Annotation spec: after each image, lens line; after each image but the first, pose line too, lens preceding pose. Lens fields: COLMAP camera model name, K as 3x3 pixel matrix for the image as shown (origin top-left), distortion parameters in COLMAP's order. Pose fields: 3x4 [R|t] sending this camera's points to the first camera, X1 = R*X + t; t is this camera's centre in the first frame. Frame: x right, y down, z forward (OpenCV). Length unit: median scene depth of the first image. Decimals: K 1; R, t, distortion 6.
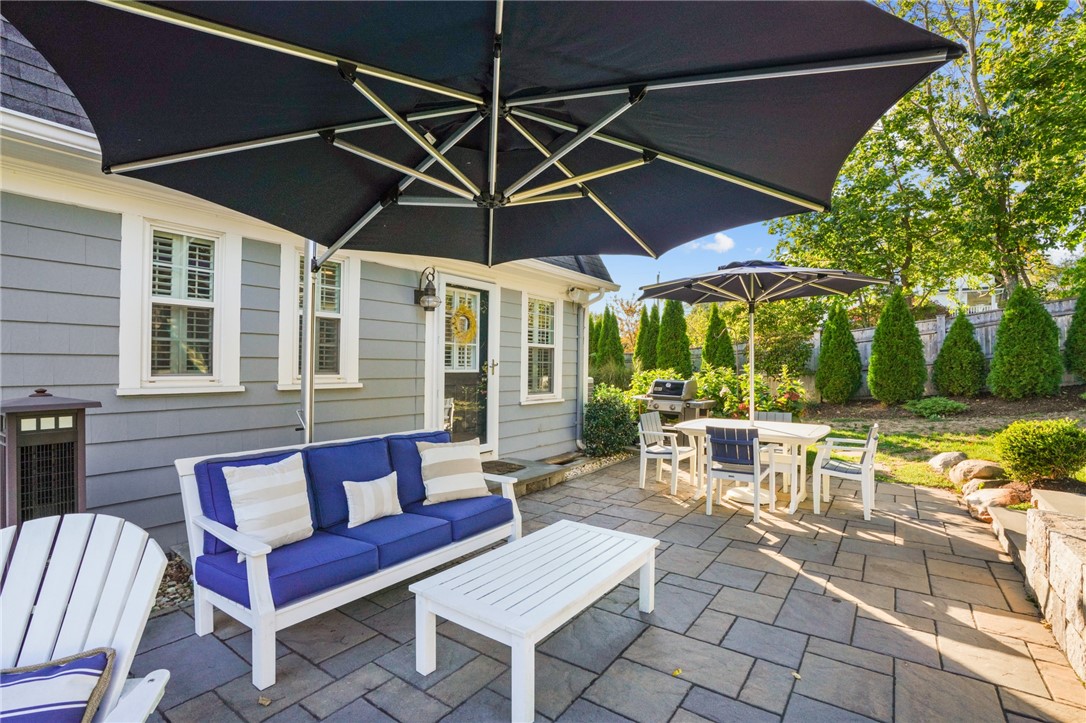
lens RADIAL K [[498.1, 0, 538.2], [0, 498.1, 368.3], [0, 0, 1]] dist [-0.063783, 0.025293]
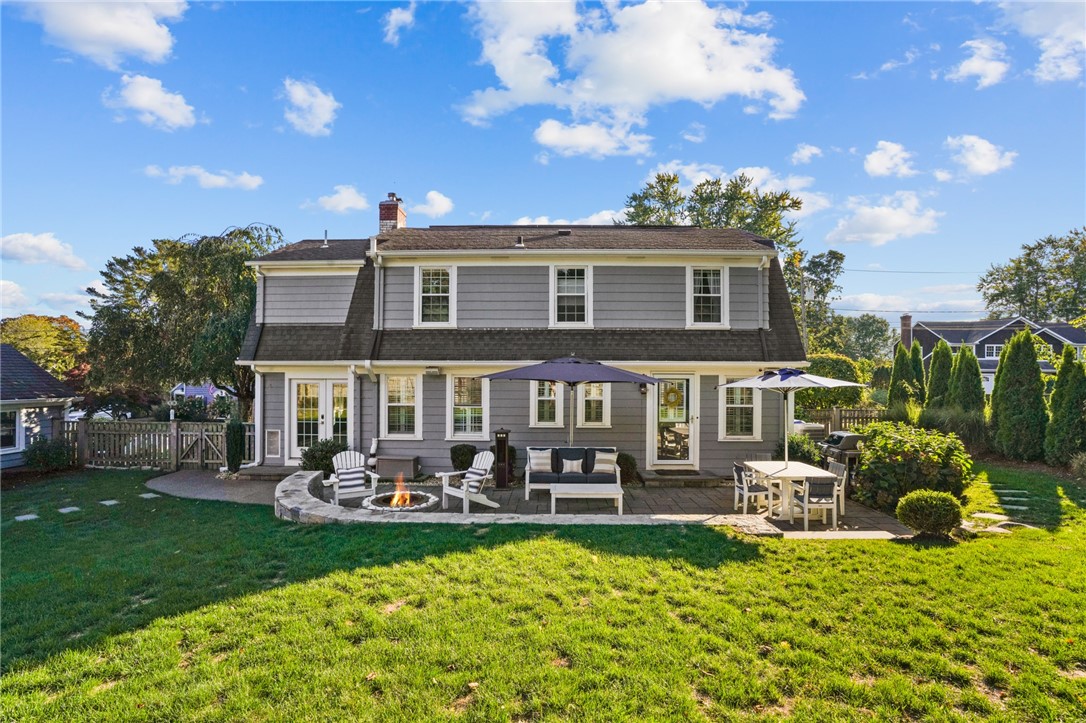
lens RADIAL K [[510.3, 0, 544.7], [0, 510.3, 375.3], [0, 0, 1]] dist [-0.059370, 0.022771]
pose [[0.551660, -0.011388, -0.833991, 0.927631], [0.000314, 0.999910, -0.013446, -0.110950], [0.834069, 0.007156, 0.551614, -0.387785]]
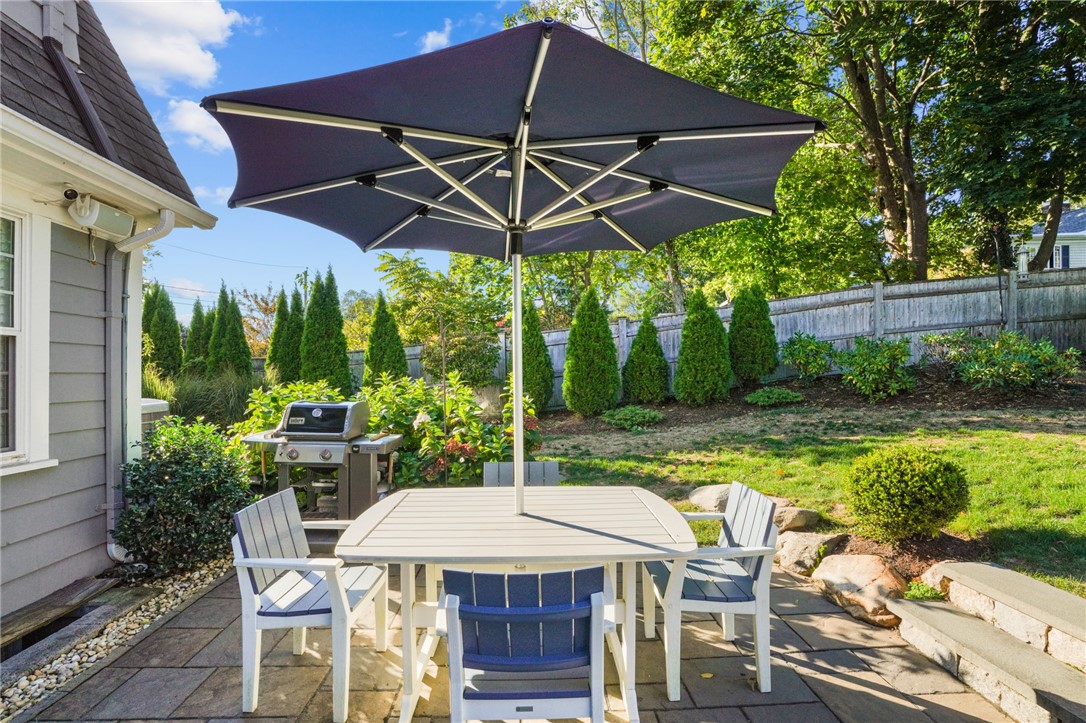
lens RADIAL K [[510.3, 0, 544.7], [0, 510.3, 375.3], [0, 0, 1]] dist [-0.059370, 0.022771]
pose [[0.779092, -0.013356, 0.626767, 0.106254], [0.014952, 0.999885, 0.002722, -0.003808], [-0.626731, 0.007250, 0.779202, 0.396294]]
